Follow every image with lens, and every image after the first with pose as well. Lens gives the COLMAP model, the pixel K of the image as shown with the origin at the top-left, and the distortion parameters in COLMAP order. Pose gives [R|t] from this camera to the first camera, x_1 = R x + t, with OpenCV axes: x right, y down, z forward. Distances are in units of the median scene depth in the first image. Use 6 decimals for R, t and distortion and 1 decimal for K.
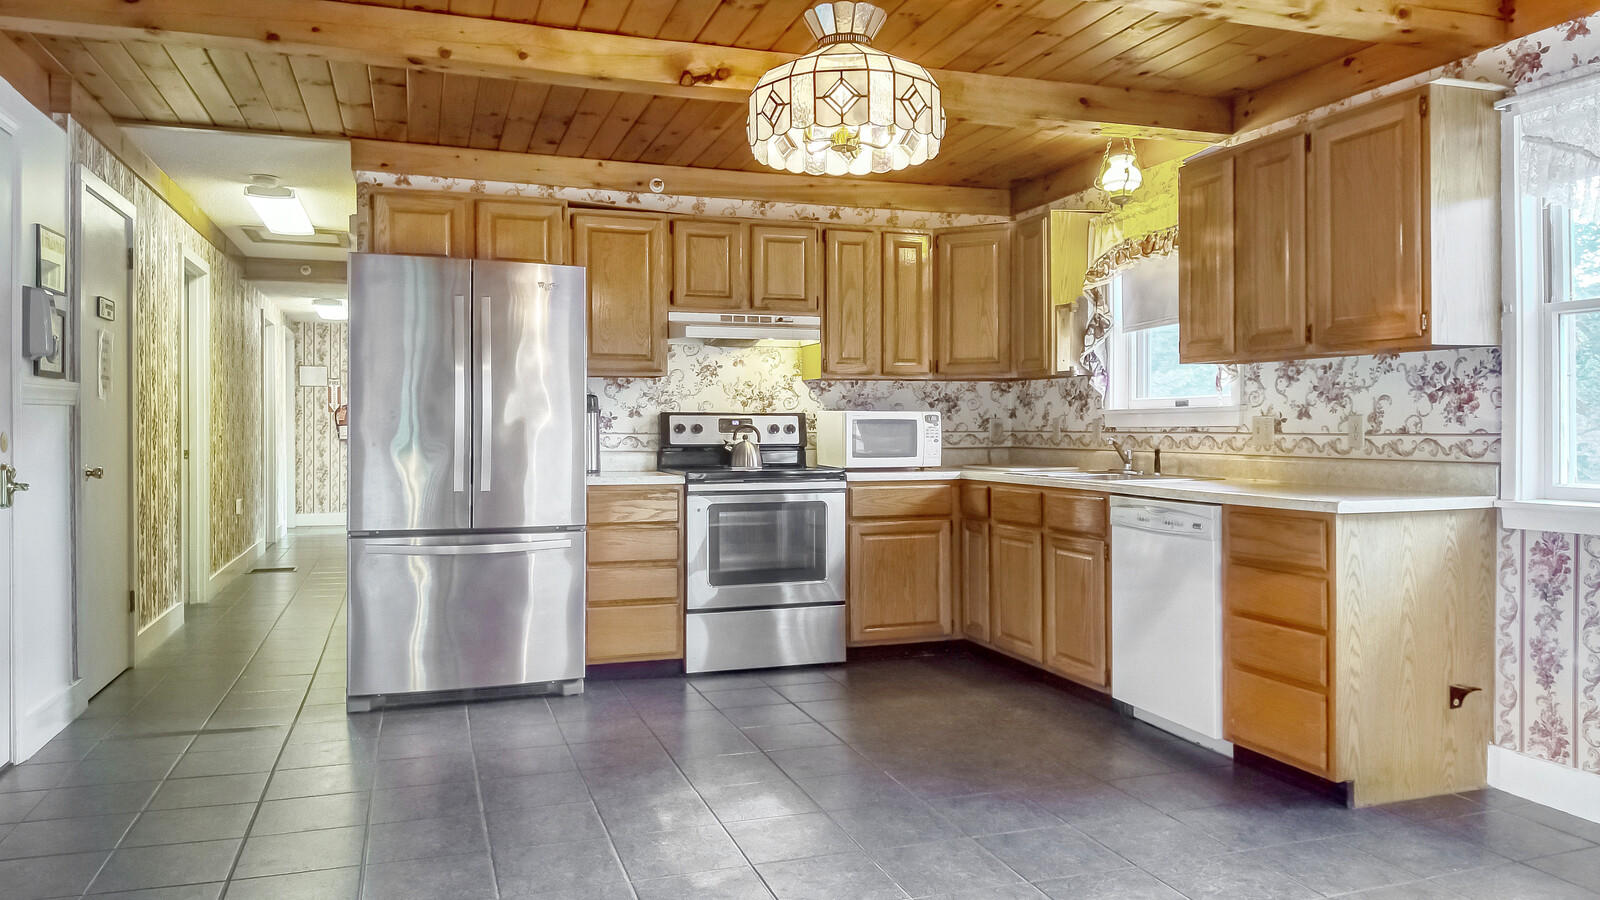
lens RADIAL K [[1089.9, 0, 794.0], [0, 1089.9, 437.2], [0, 0, 1]] dist [0.049025, -0.096331]
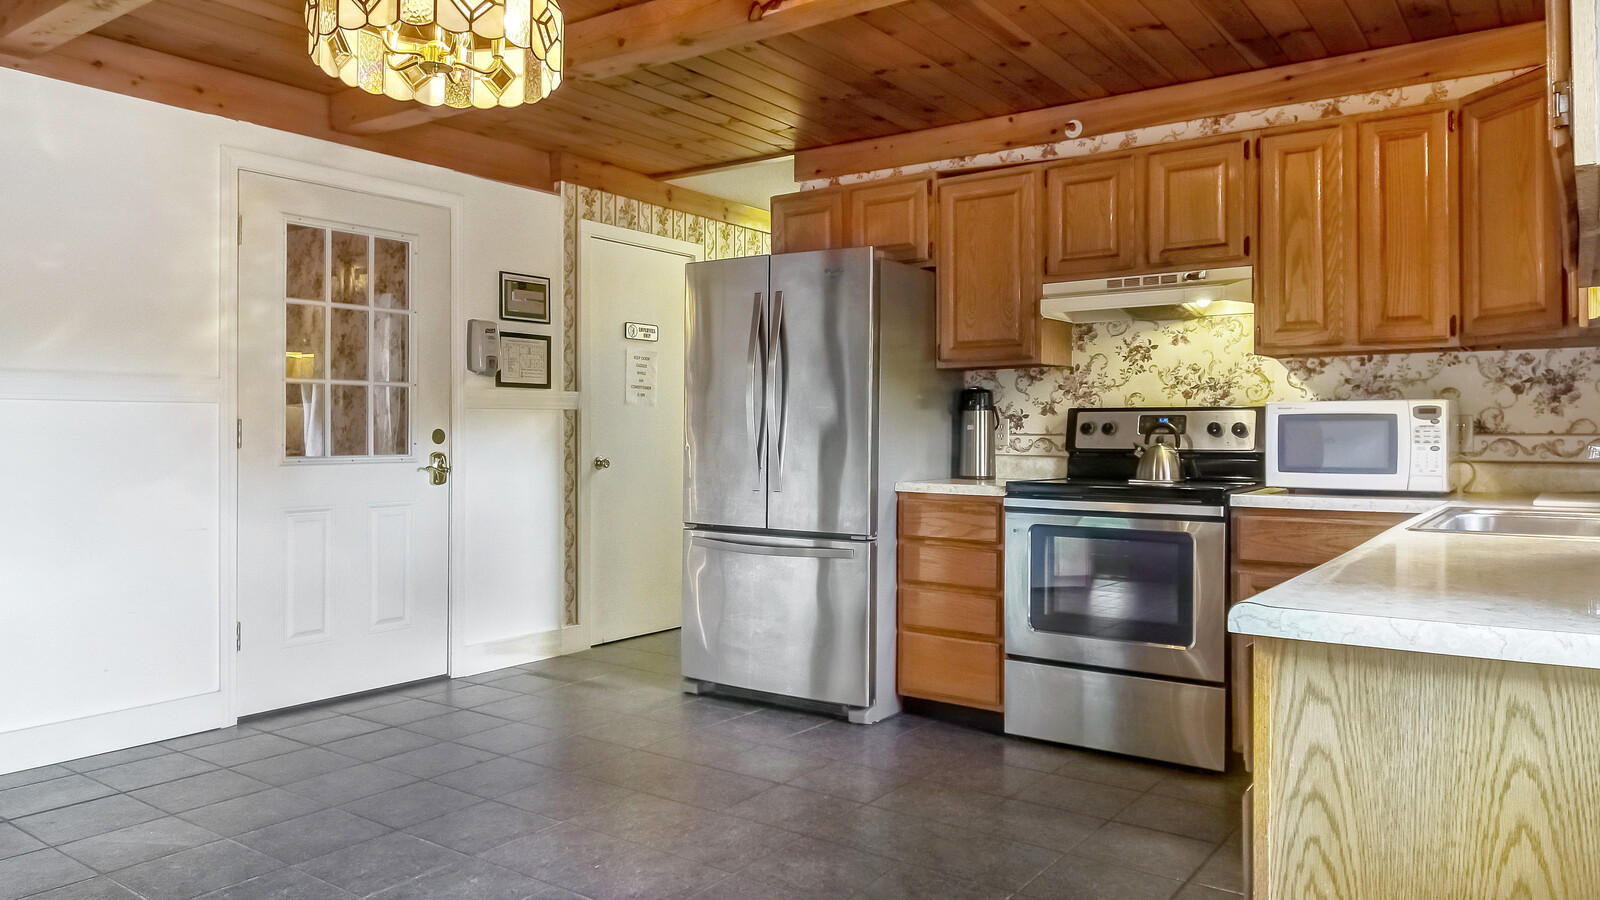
lens RADIAL K [[1089.9, 0, 794.0], [0, 1089.9, 437.2], [0, 0, 1]] dist [0.049025, -0.096331]
pose [[0.586890, 0.006042, -0.809644, 0.415336], [-0.008085, 0.999966, 0.001602, -0.001128], [0.809626, 0.005606, 0.586919, 0.360006]]
